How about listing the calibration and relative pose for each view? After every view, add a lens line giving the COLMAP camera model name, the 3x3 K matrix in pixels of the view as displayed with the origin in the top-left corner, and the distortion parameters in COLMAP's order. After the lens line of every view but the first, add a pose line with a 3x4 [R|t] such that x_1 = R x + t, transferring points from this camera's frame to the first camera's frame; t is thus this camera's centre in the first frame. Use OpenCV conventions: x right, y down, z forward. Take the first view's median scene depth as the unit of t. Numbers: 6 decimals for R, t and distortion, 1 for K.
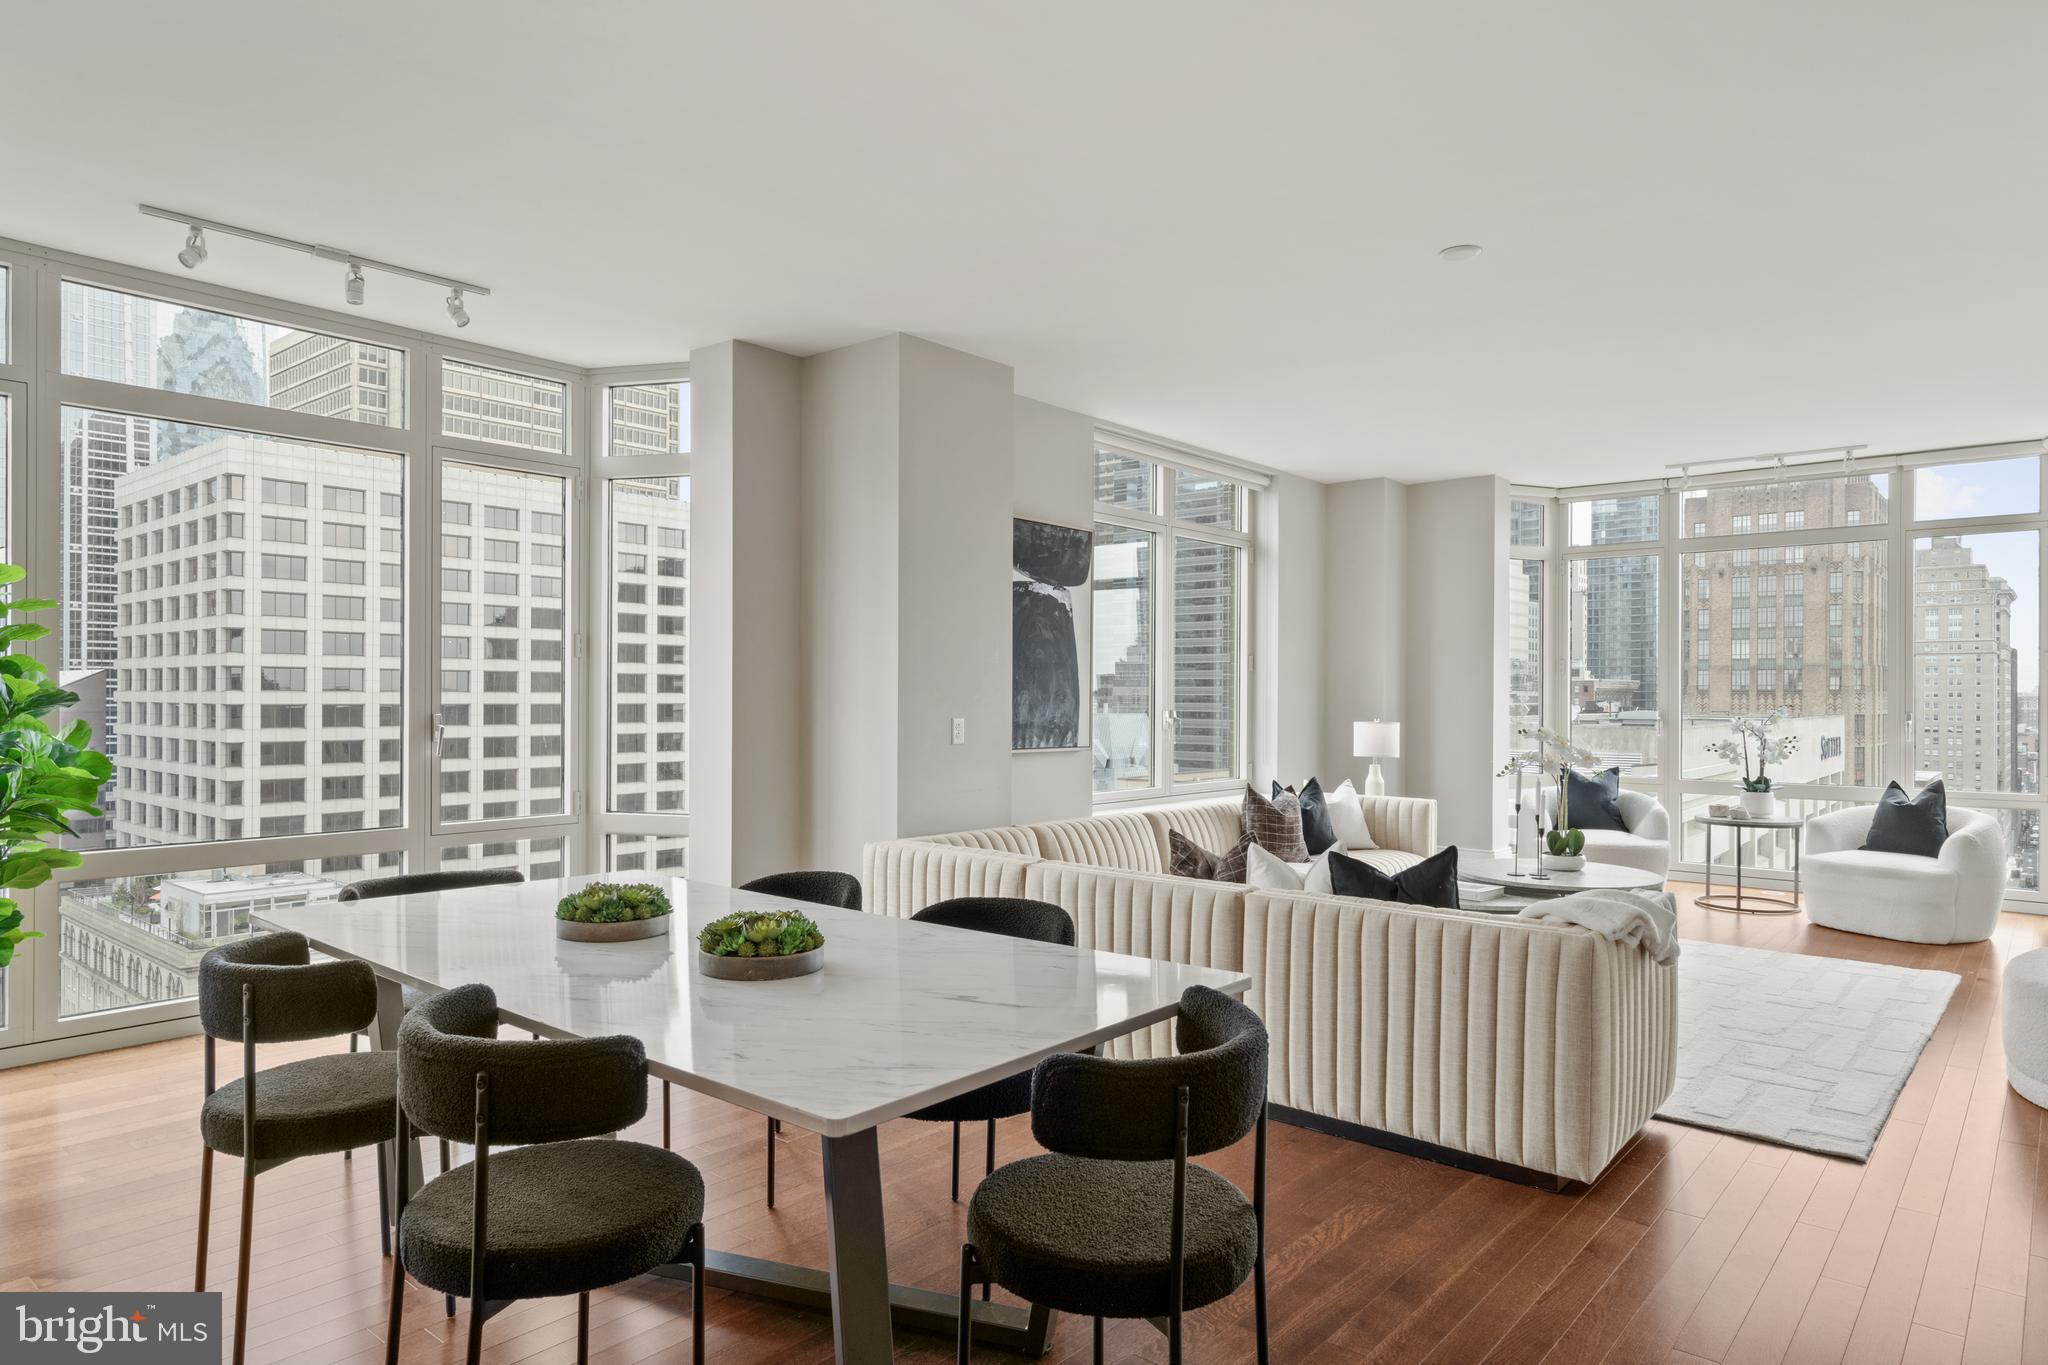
lens RADIAL K [[1240.9, 0, 1019.7], [0, 1240.9, 695.1], [0, 0, 1]] dist [0.005127, 0.003003]
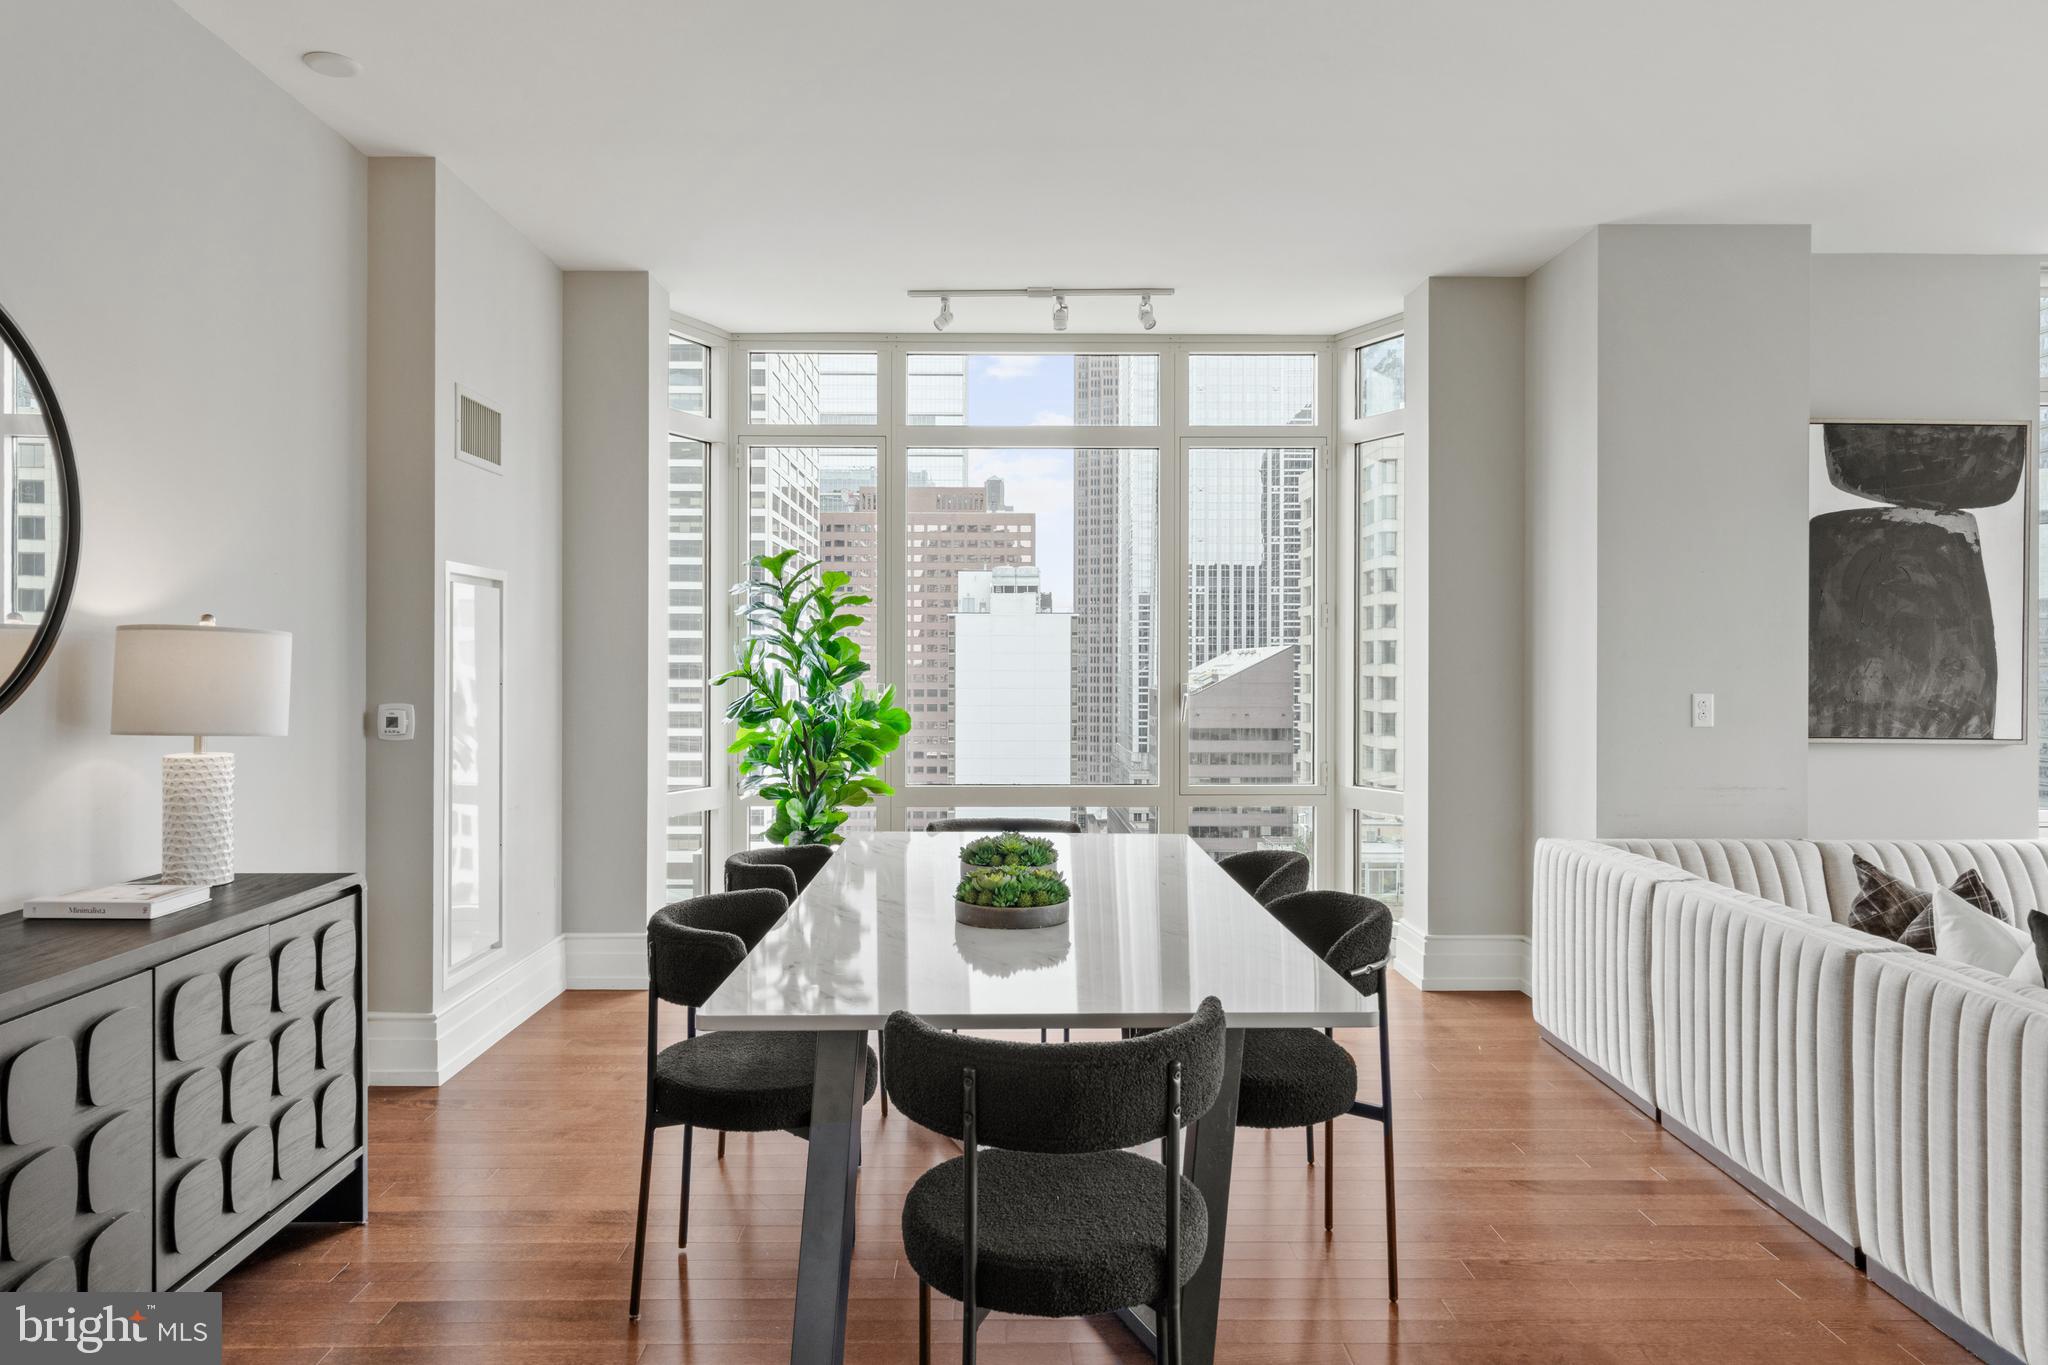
lens RADIAL K [[1334.0, 0, 1002.0], [0, 1334.0, 664.8], [0, 0, 1]] dist [0.009447, -0.002762]
pose [[0.656762, -0.002894, -0.754092, 0.208397], [0.001271, 0.999995, -0.002731, 0.001330], [0.754097, 0.000835, 0.656763, 0.078379]]
